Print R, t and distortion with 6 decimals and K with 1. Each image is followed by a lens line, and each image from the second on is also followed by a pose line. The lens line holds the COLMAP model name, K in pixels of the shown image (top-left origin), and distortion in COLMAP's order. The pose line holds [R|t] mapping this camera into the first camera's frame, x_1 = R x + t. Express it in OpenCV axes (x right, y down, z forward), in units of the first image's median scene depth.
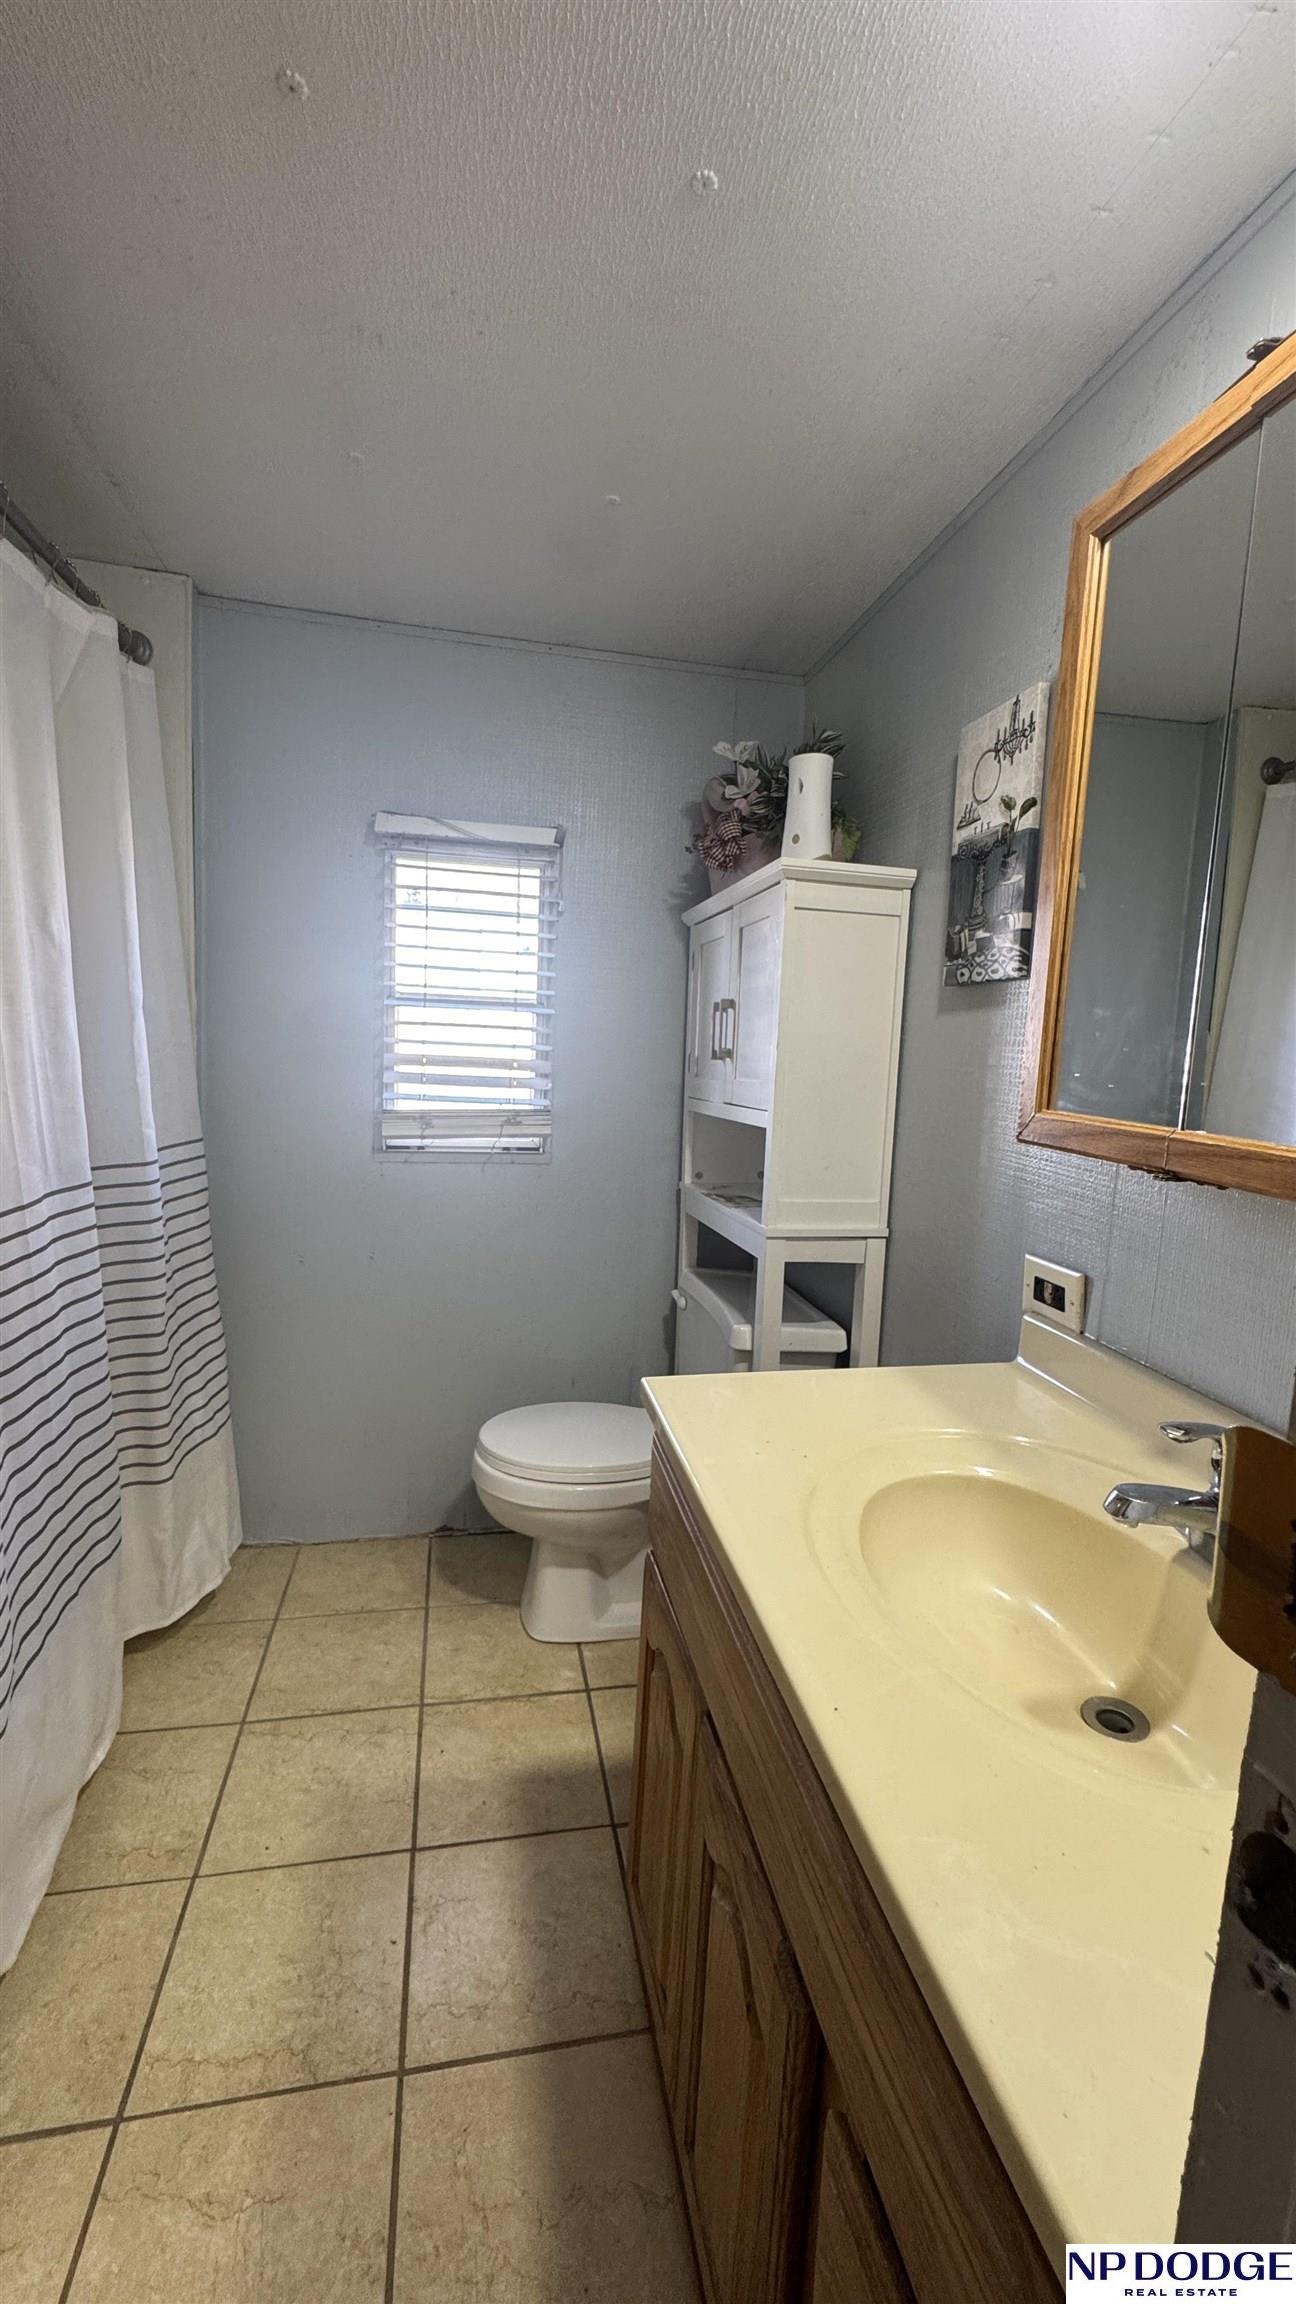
lens RADIAL K [[921.1, 0, 648.0], [0, 921.1, 1152.0], [0, 0, 1]] dist [0.000974, -0.000299]
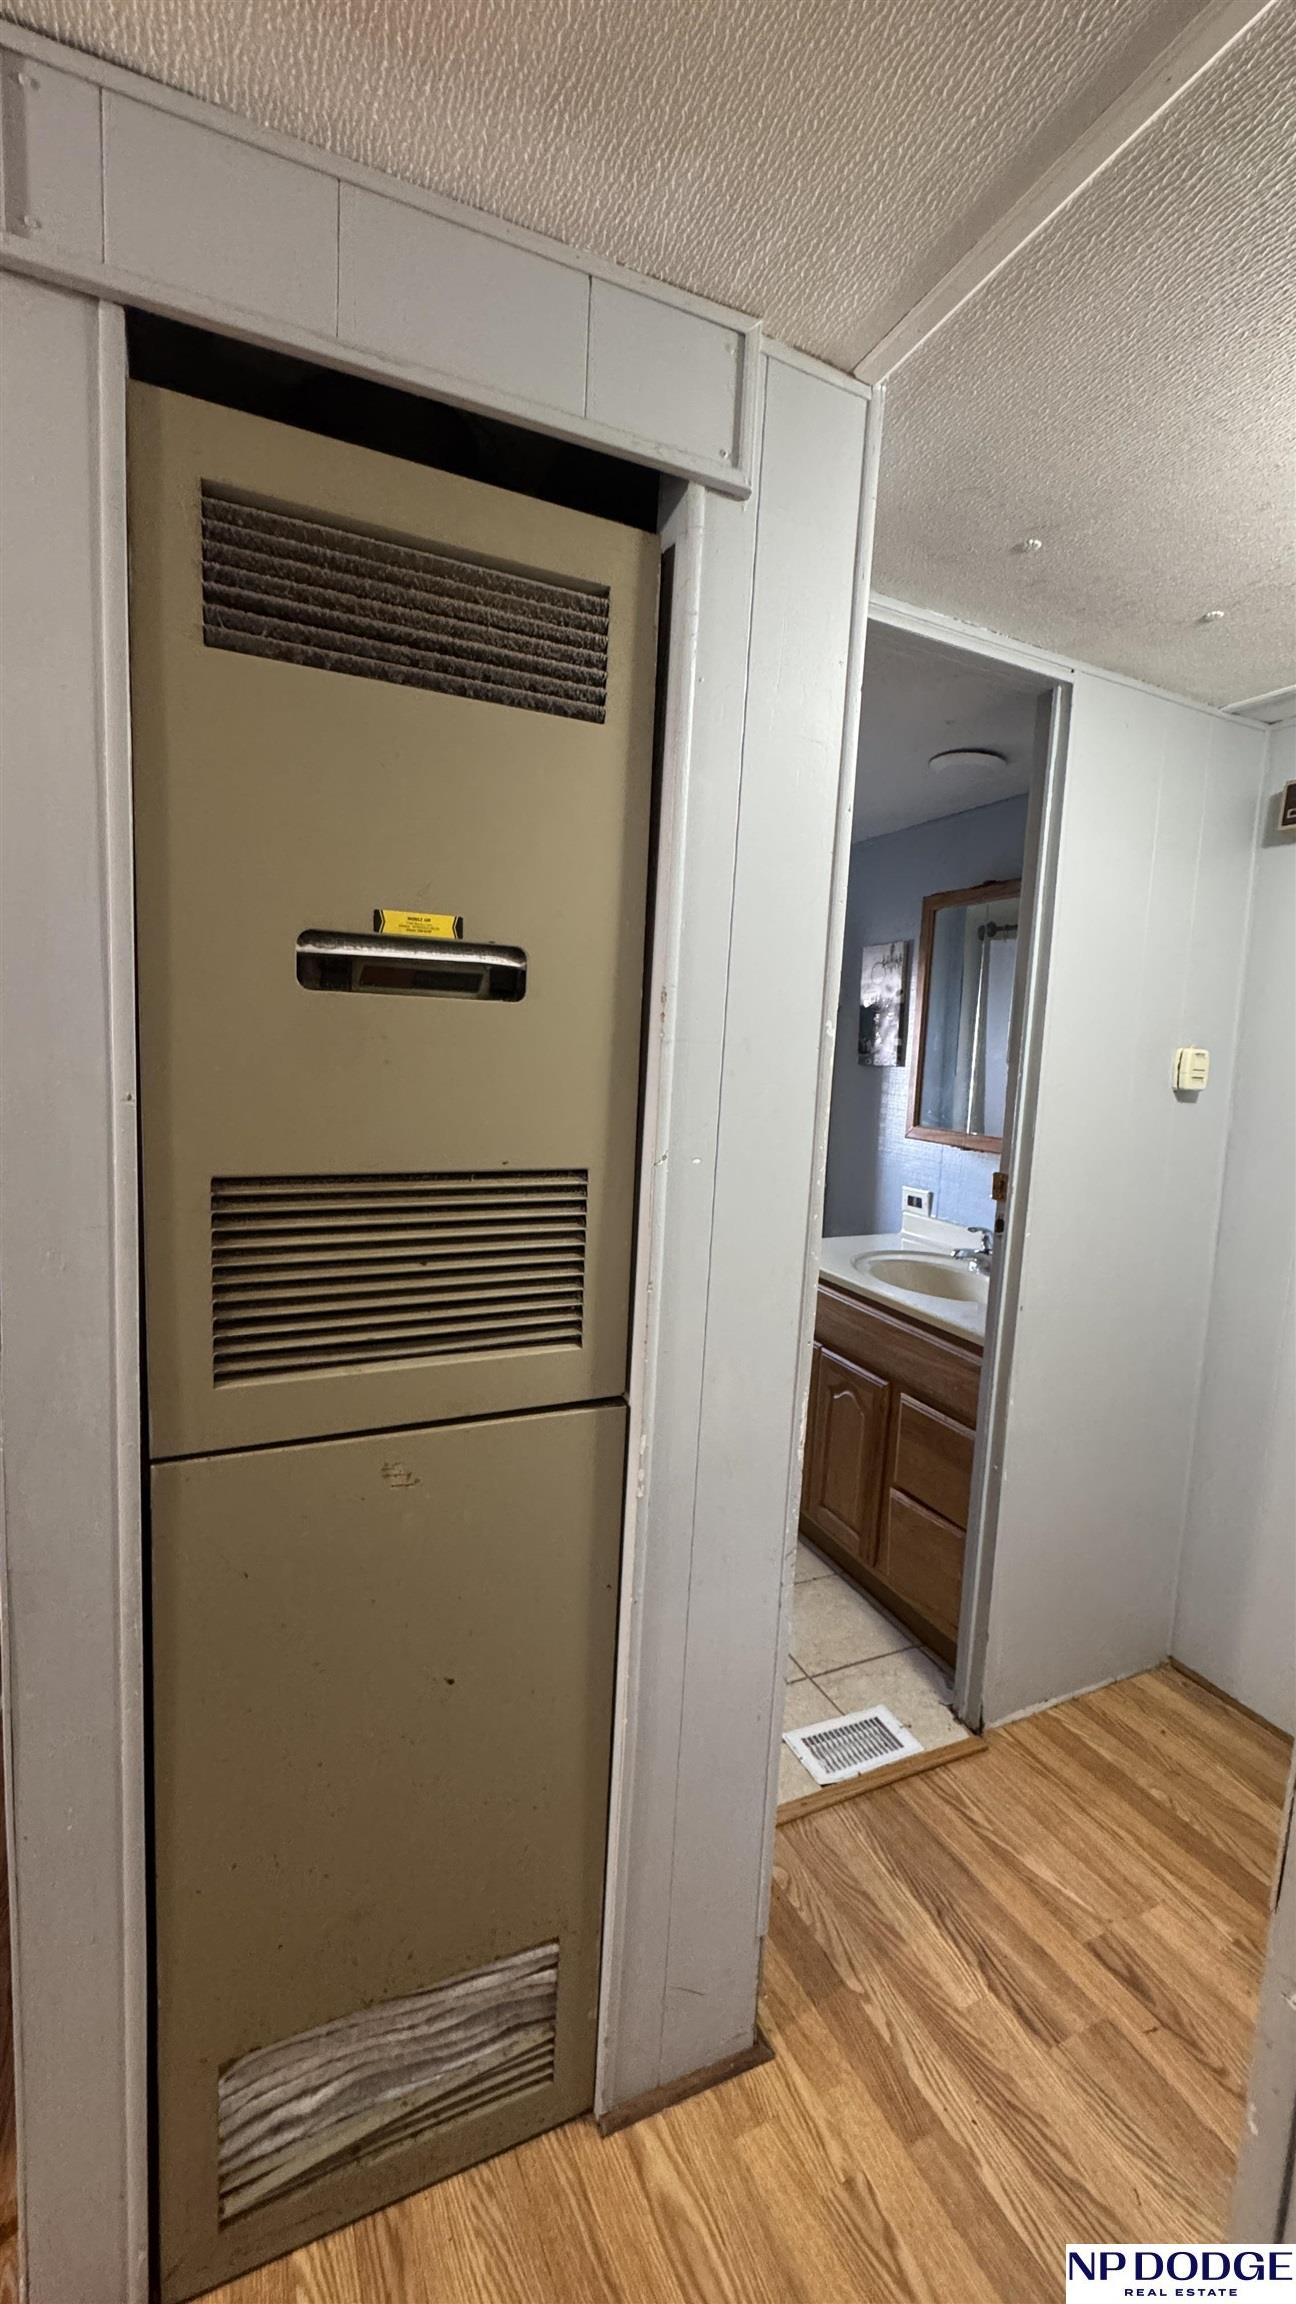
lens RADIAL K [[921.1, 0, 648.0], [0, 921.1, 1152.0], [0, 0, 1]] dist [0.000974, -0.000299]
pose [[0.972605, -0.031474, 0.230323, -0.769377], [0.031389, 0.999499, 0.004033, -0.004645], [-0.230335, 0.003307, 0.973106, -1.140154]]
